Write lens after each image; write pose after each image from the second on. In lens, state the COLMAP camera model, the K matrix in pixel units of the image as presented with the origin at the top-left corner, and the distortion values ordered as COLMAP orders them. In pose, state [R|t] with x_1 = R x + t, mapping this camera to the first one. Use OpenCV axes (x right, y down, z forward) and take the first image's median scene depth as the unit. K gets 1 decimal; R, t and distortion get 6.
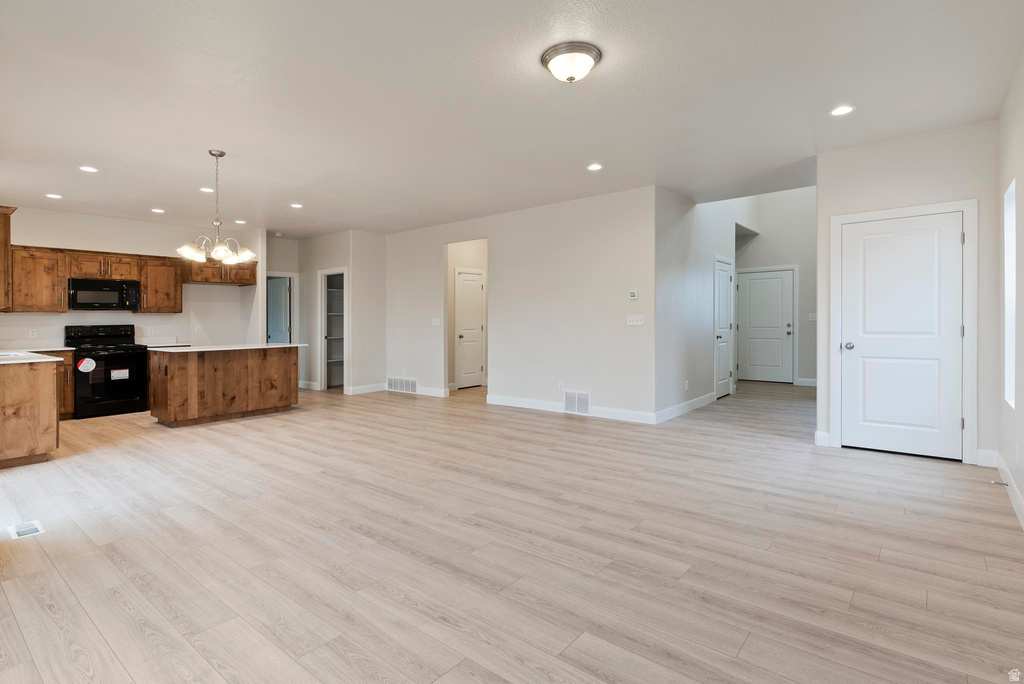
lens RADIAL K [[512.9, 0, 510.1], [0, 512.9, 317.6], [0, 0, 1]] dist [-0.000057, 0.000128]
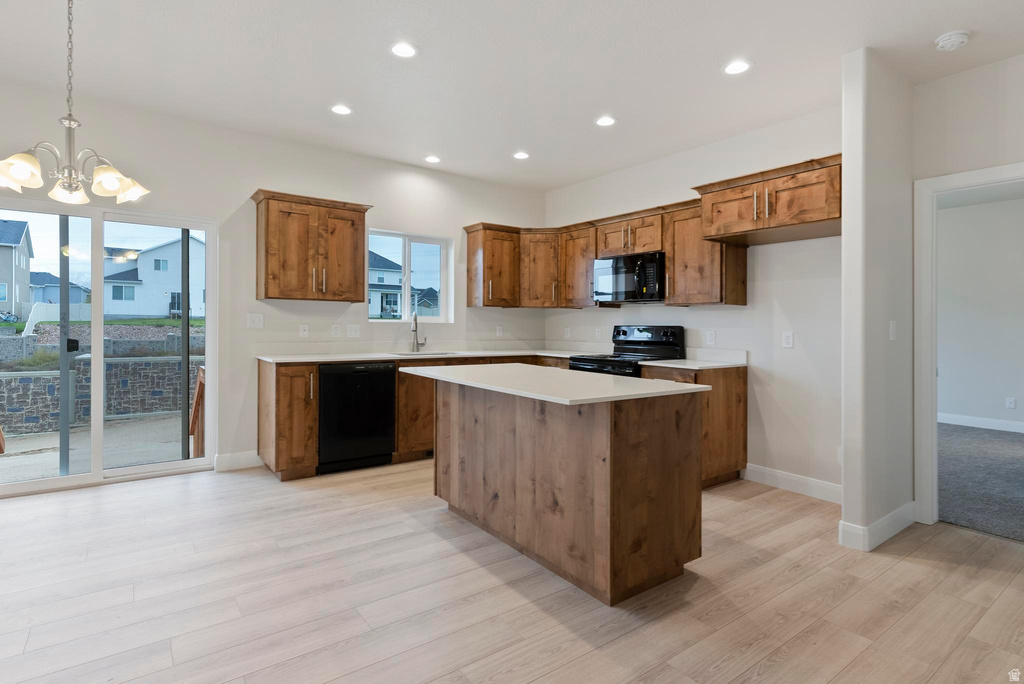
lens RADIAL K [[526.0, 0, 514.7], [0, 526.0, 320.6], [0, 0, 1]] dist [0.000575, 0.000080]
pose [[-0.242816, -0.000596, -0.970072, -0.109047], [-0.007537, 0.999971, 0.001272, 0.008872], [0.970043, 0.007620, -0.242813, 1.059263]]
